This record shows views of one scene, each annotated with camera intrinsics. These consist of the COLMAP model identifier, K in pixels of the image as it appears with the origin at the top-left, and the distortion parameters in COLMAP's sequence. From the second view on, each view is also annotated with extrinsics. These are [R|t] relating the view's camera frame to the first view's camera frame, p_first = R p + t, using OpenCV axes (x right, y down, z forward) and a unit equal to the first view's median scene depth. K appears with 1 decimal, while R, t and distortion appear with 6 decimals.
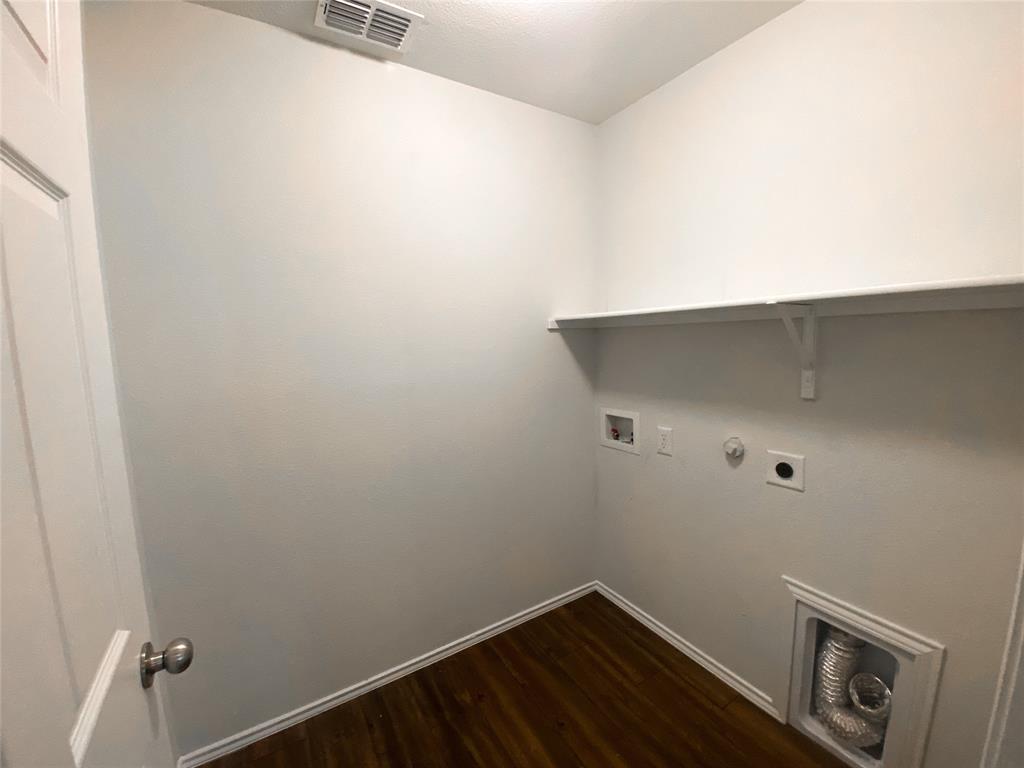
lens RADIAL K [[416.0, 0, 512.0], [0, 416.0, 384.0], [0, 0, 1]] dist [0.013825, -0.018709]
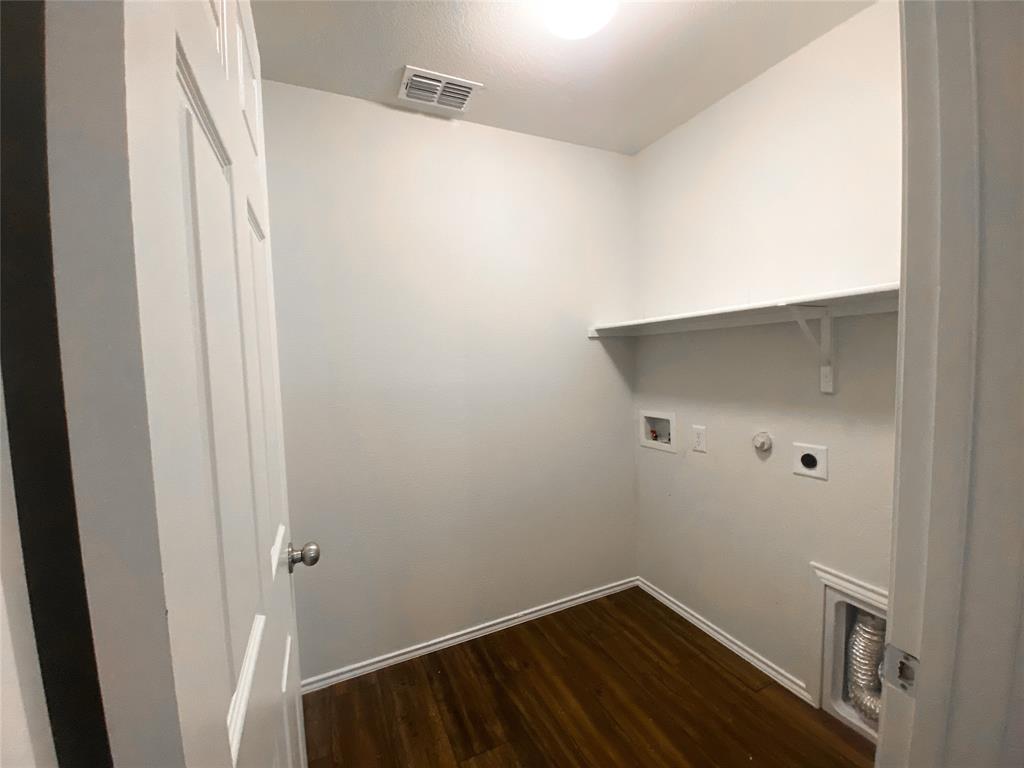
lens RADIAL K [[422.6, 0, 512.0], [0, 422.6, 384.0], [0, 0, 1]] dist [0.016924, -0.020089]
pose [[0.992856, -0.000355, -0.119317, 0.023766], [-0.005665, 0.998728, -0.050106, 0.066903], [0.119183, 0.050424, 0.991591, -0.180034]]
